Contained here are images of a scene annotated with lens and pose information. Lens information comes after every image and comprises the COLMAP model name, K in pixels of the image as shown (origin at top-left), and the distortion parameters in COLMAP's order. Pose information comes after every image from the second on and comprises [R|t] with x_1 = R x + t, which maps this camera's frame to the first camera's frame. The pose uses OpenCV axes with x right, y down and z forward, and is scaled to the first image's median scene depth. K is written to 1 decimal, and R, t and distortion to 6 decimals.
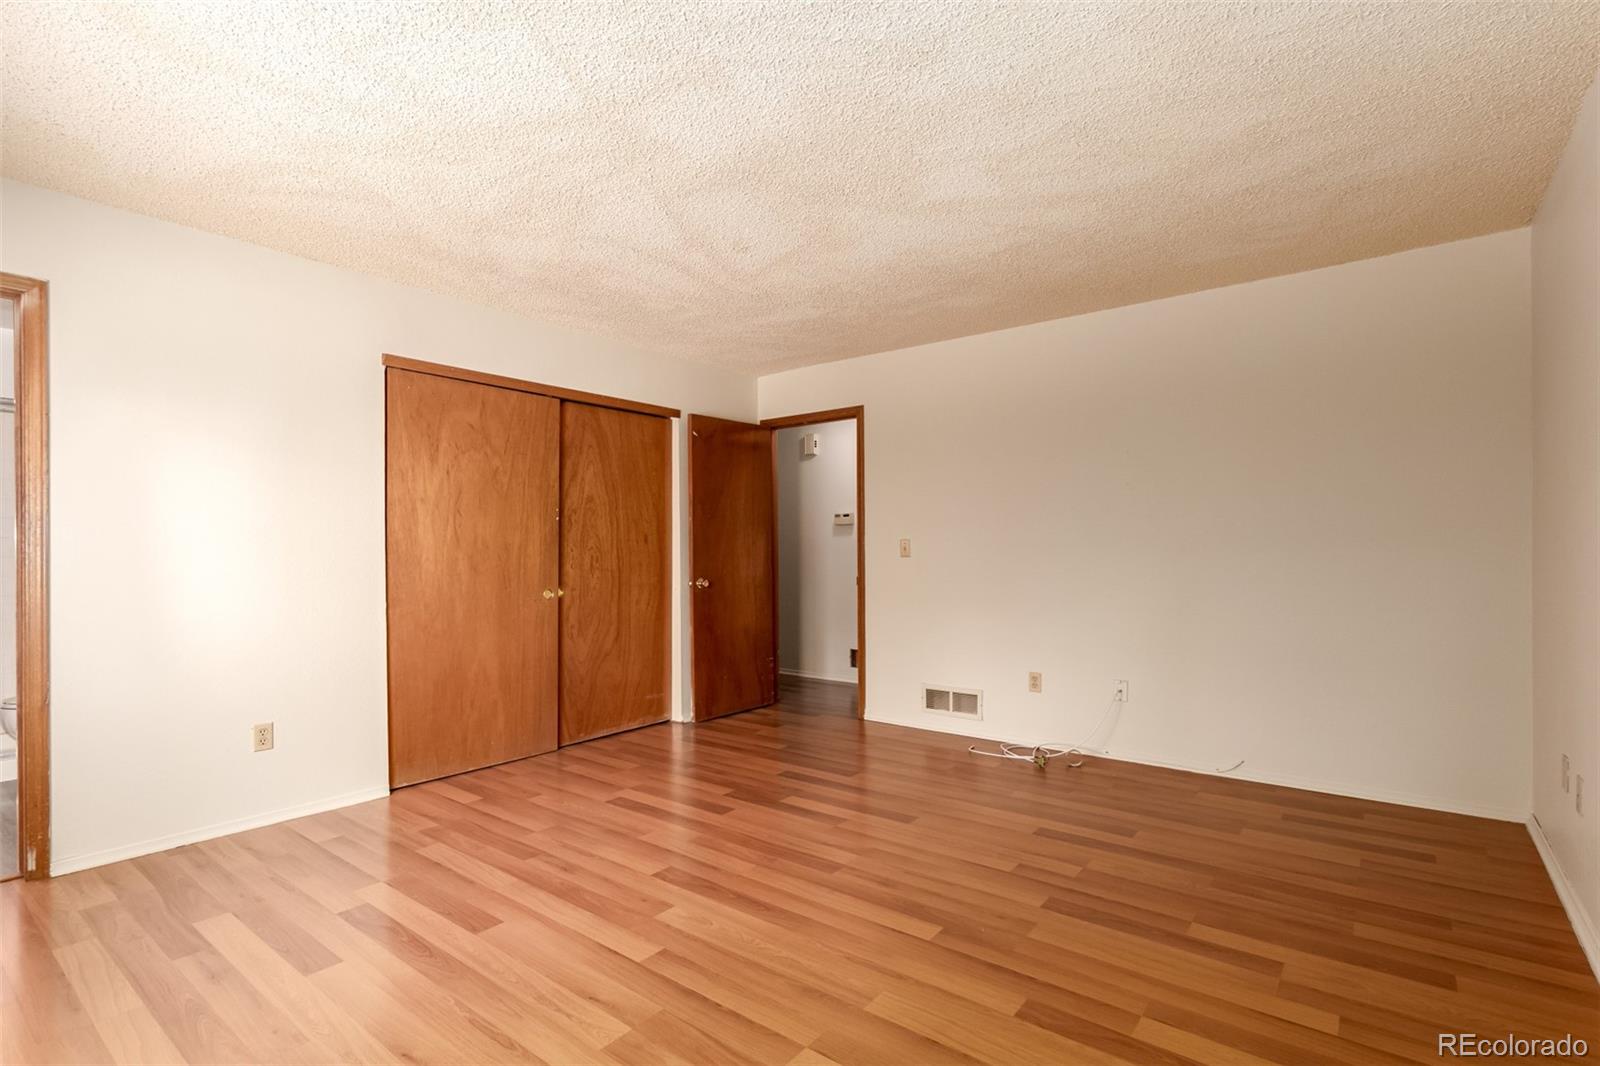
lens RADIAL K [[737.0, 0, 798.2], [0, 737.0, 540.7], [0, 0, 1]] dist [0.002775, 0.000317]
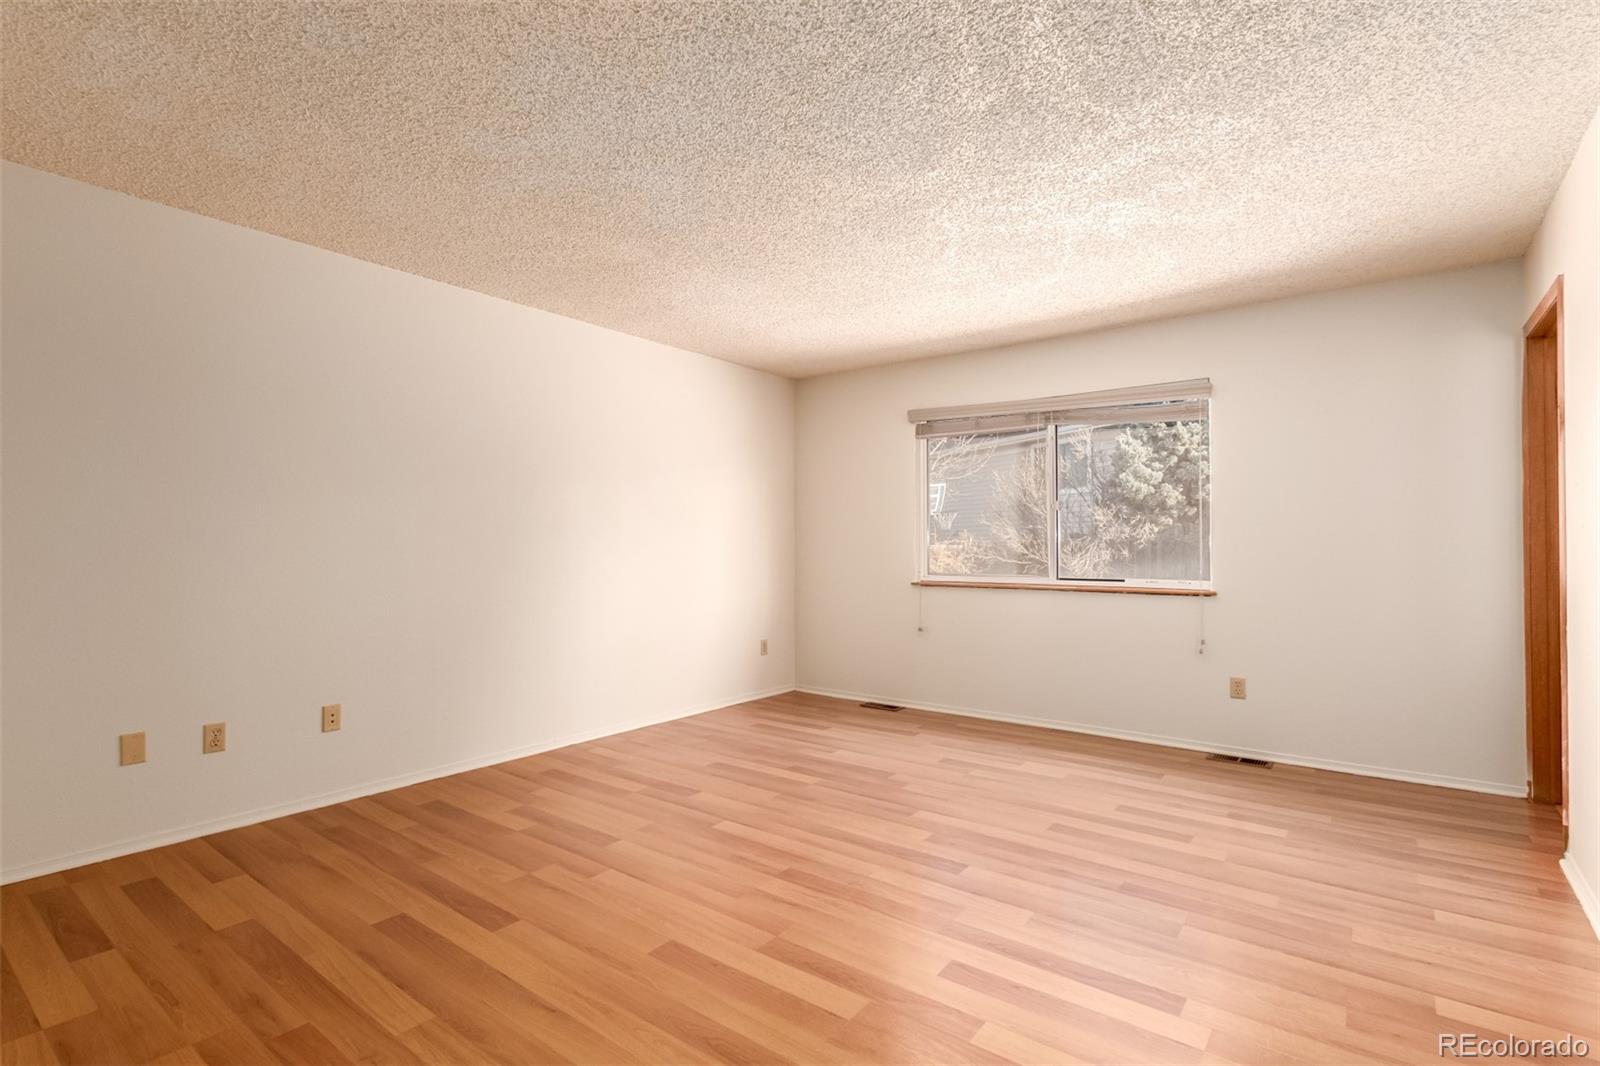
lens RADIAL K [[737.0, 0, 801.7], [0, 737.0, 538.6], [0, 0, 1]] dist [0.002775, 0.000317]
pose [[-0.999969, 0.007632, -0.001772, 0.026299], [0.007671, 0.999704, -0.023071, 0.029242], [0.001595, -0.023084, -0.999732, 2.063267]]
